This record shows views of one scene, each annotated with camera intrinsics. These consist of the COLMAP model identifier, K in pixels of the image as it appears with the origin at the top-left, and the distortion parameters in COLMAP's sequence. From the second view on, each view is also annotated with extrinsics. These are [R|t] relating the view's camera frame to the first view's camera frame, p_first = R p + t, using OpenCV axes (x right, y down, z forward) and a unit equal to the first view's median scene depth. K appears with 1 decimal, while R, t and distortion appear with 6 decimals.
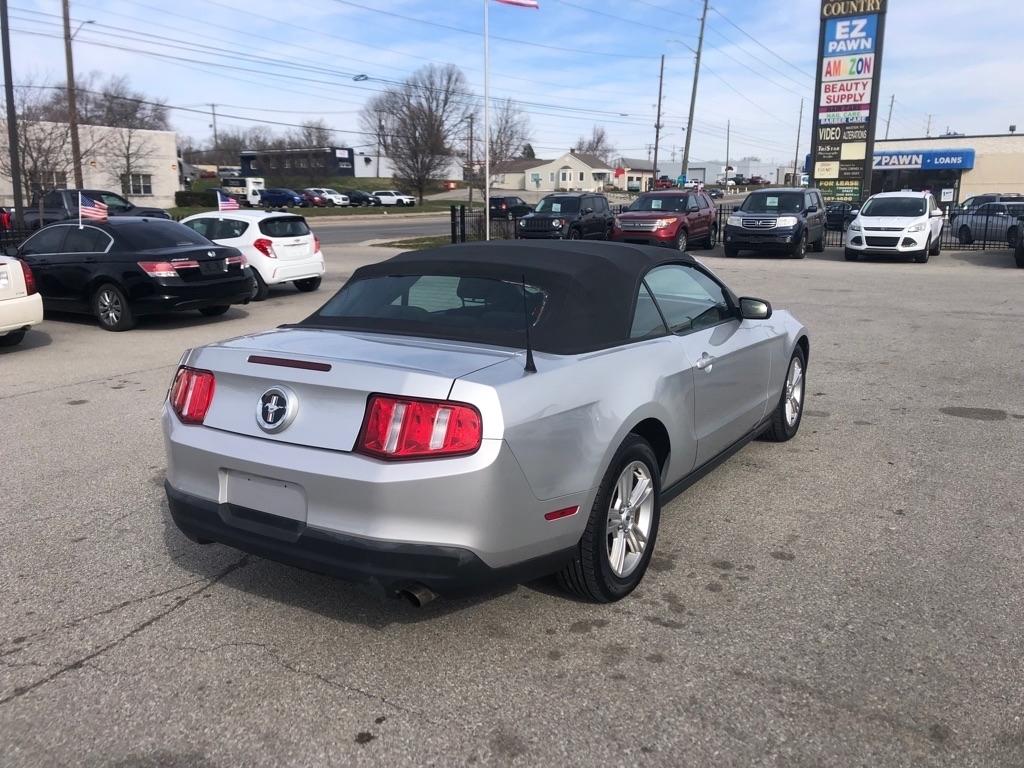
lens RADIAL K [[861.1, 0, 510.1], [0, 861.1, 355.1], [0, 0, 1]] dist [0.015468, -0.000702]
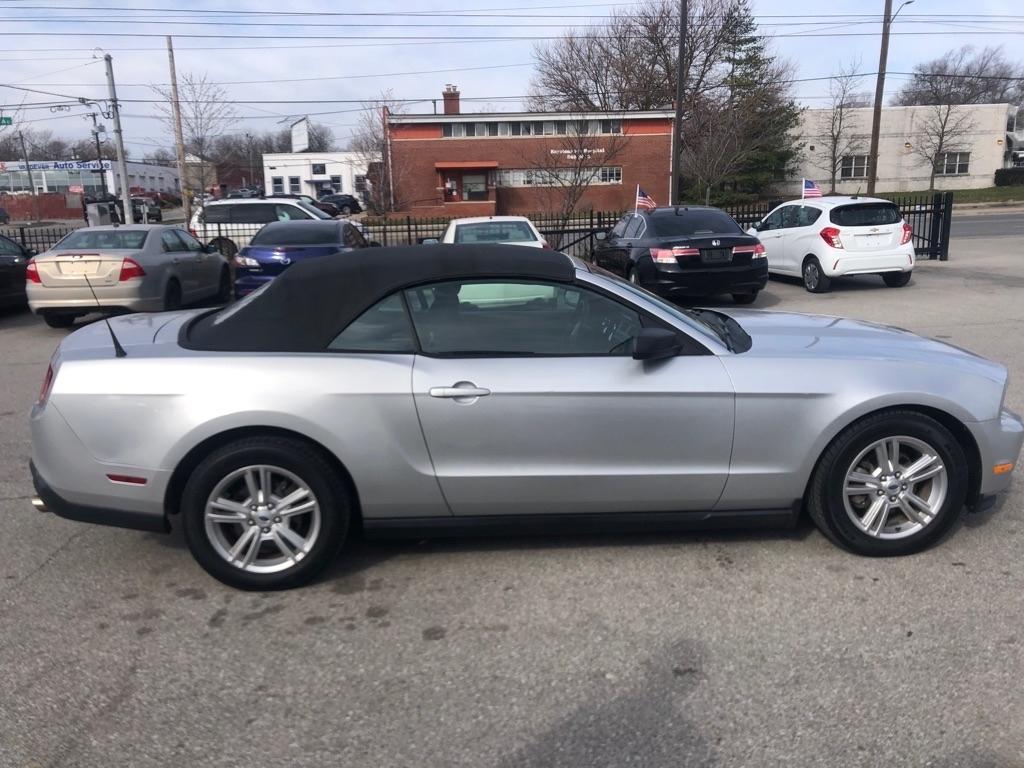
lens RADIAL K [[871.0, 0, 511.9], [0, 871.0, 375.9], [0, 0, 1]] dist [0.009925, 0.002744]
pose [[0.572461, 0.153152, -0.805501, 0.305198], [-0.117302, 0.987593, 0.104408, -0.033813], [0.811498, 0.034717, 0.583323, 0.170328]]
